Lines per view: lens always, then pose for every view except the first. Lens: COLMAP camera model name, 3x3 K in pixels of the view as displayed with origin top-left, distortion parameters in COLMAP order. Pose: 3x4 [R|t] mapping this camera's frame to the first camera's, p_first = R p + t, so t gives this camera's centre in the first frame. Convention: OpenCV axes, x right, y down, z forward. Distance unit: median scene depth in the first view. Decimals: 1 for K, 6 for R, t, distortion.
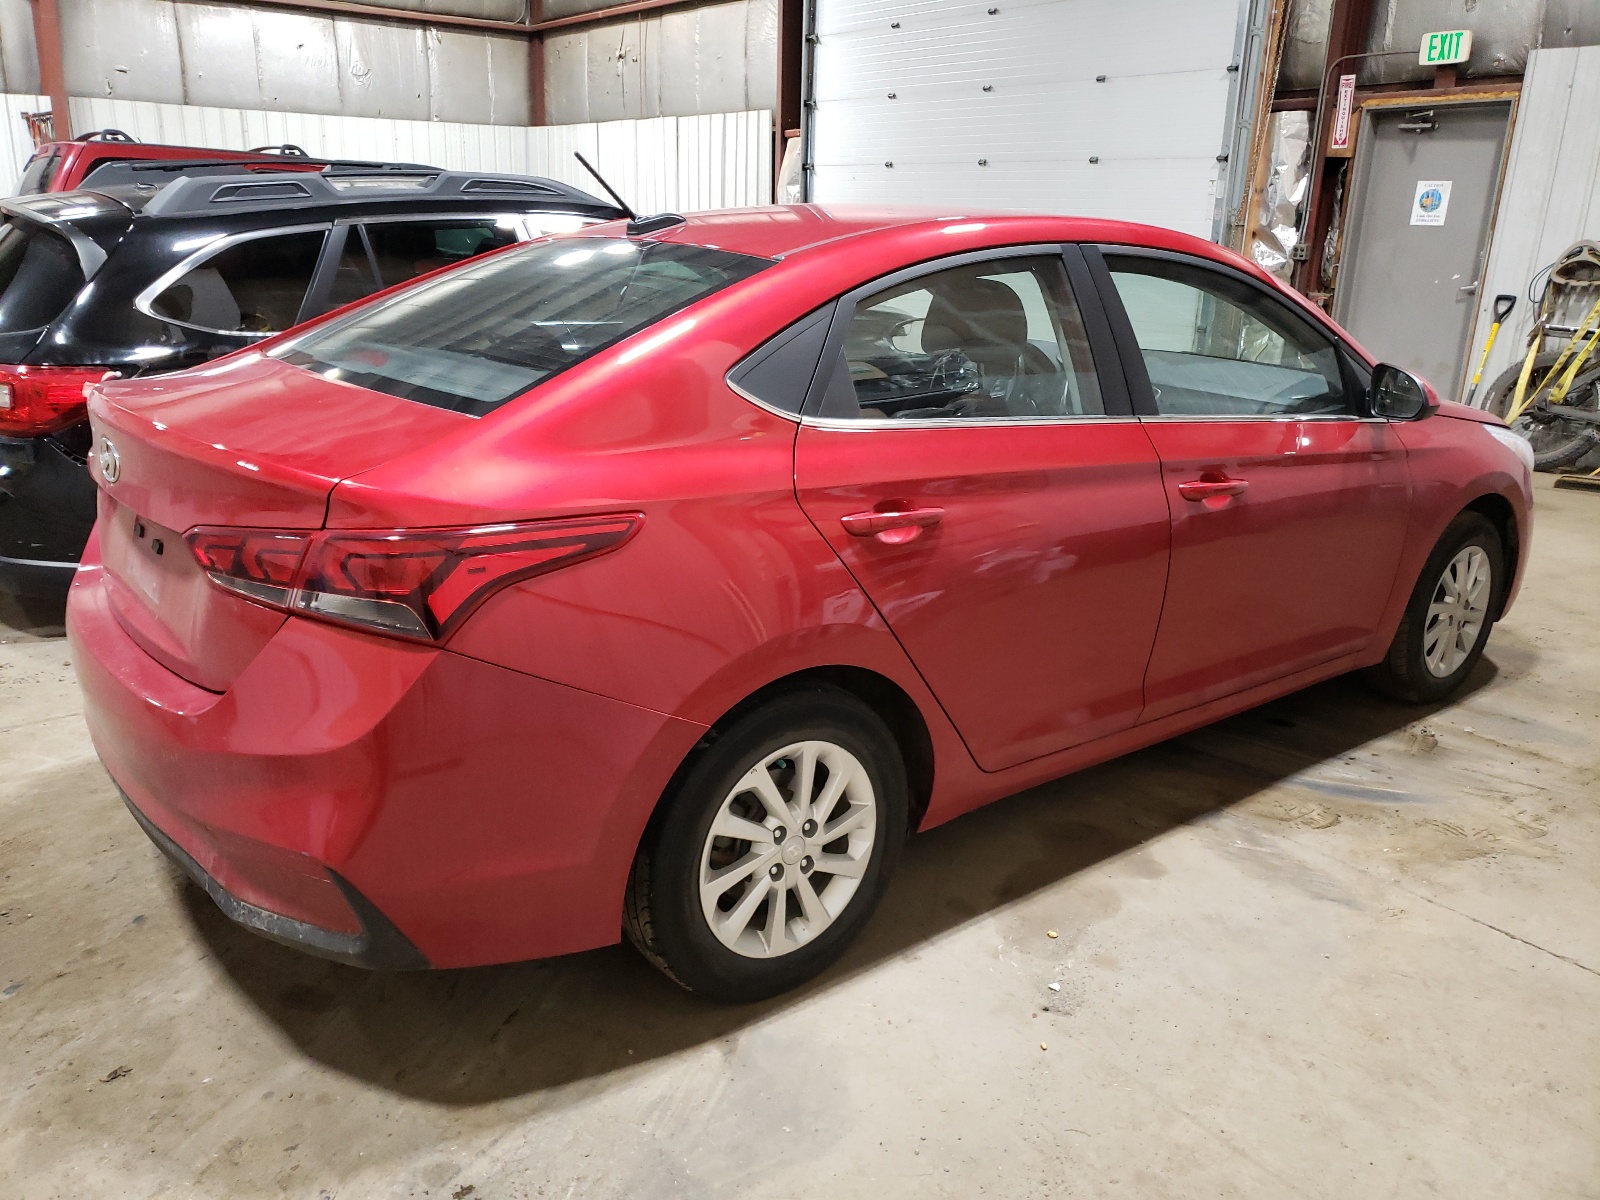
lens RADIAL K [[1262.0, 0, 801.8], [0, 1262.0, 631.8], [0, 0, 1]] dist [0.004261, 0.003601]
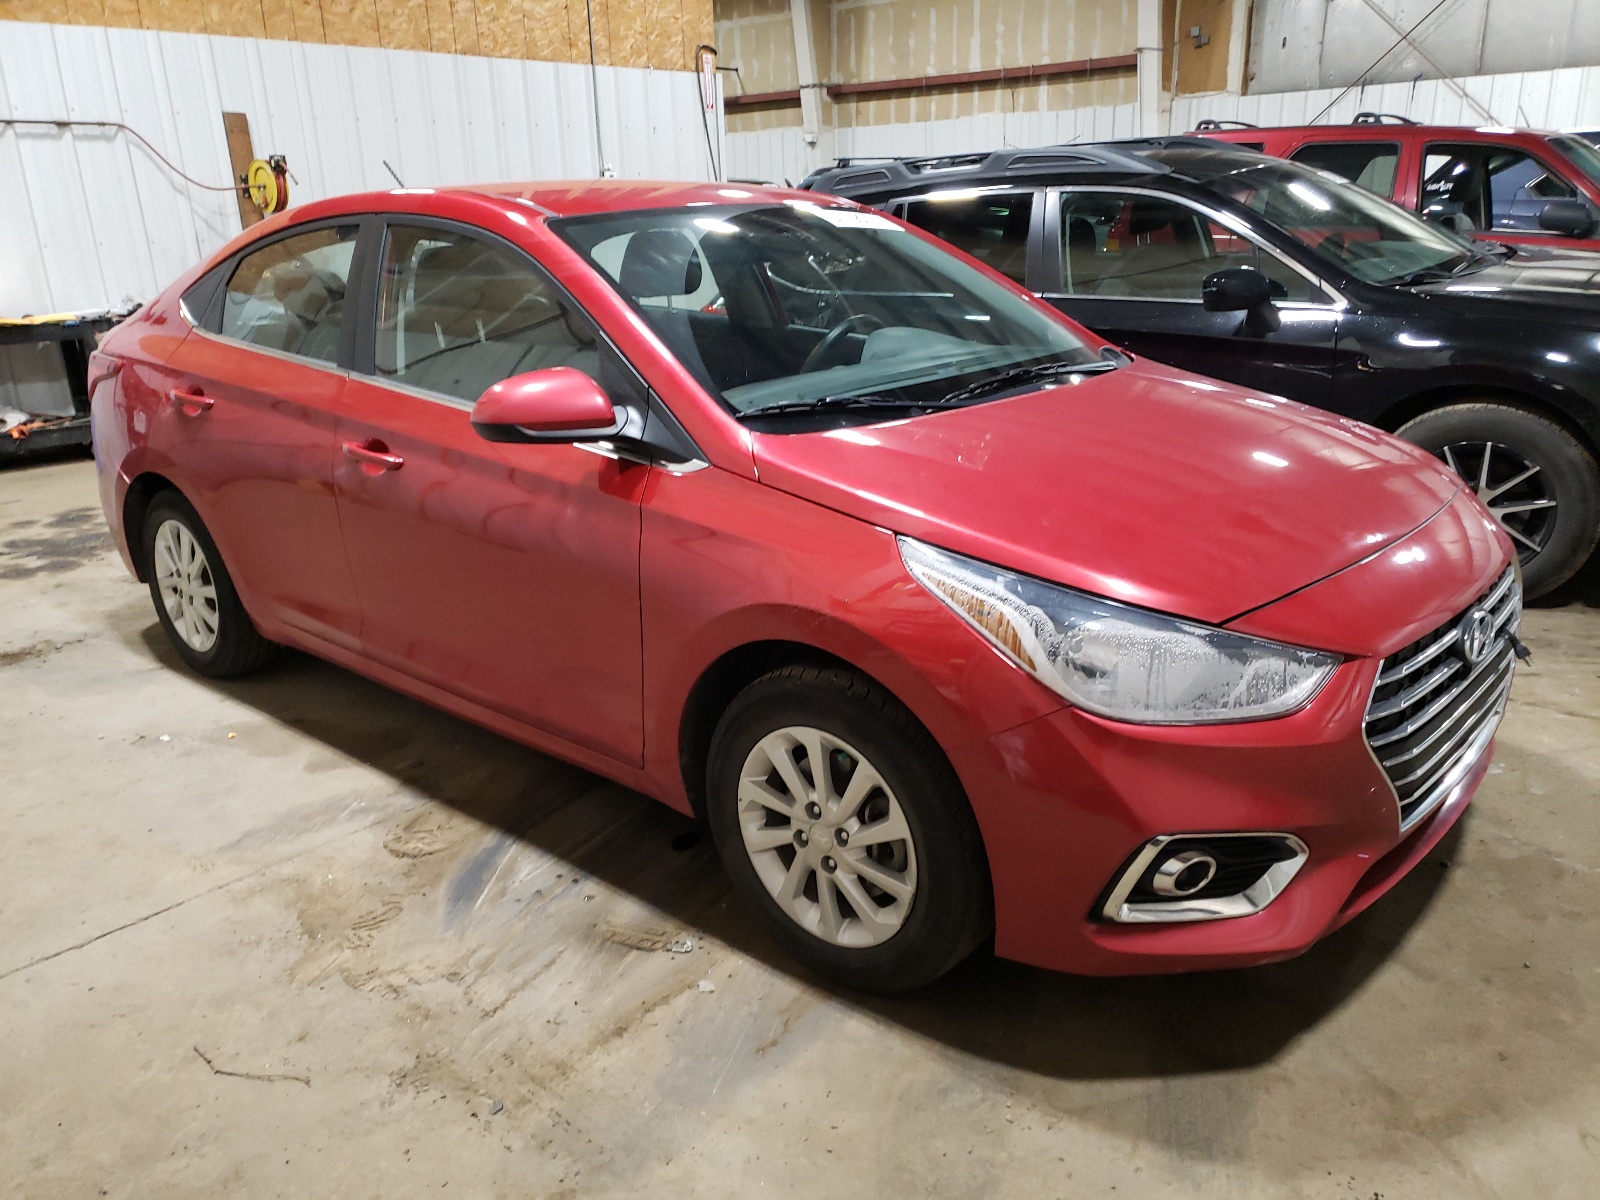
lens RADIAL K [[1262.0, 0, 801.8], [0, 1262.0, 631.8], [0, 0, 1]] dist [0.004261, 0.003601]
pose [[0.175055, 0.286186, -0.942047, 1.236575], [-0.294481, 0.928240, 0.227270, -0.278933], [0.939488, 0.237630, 0.246769, 0.974620]]
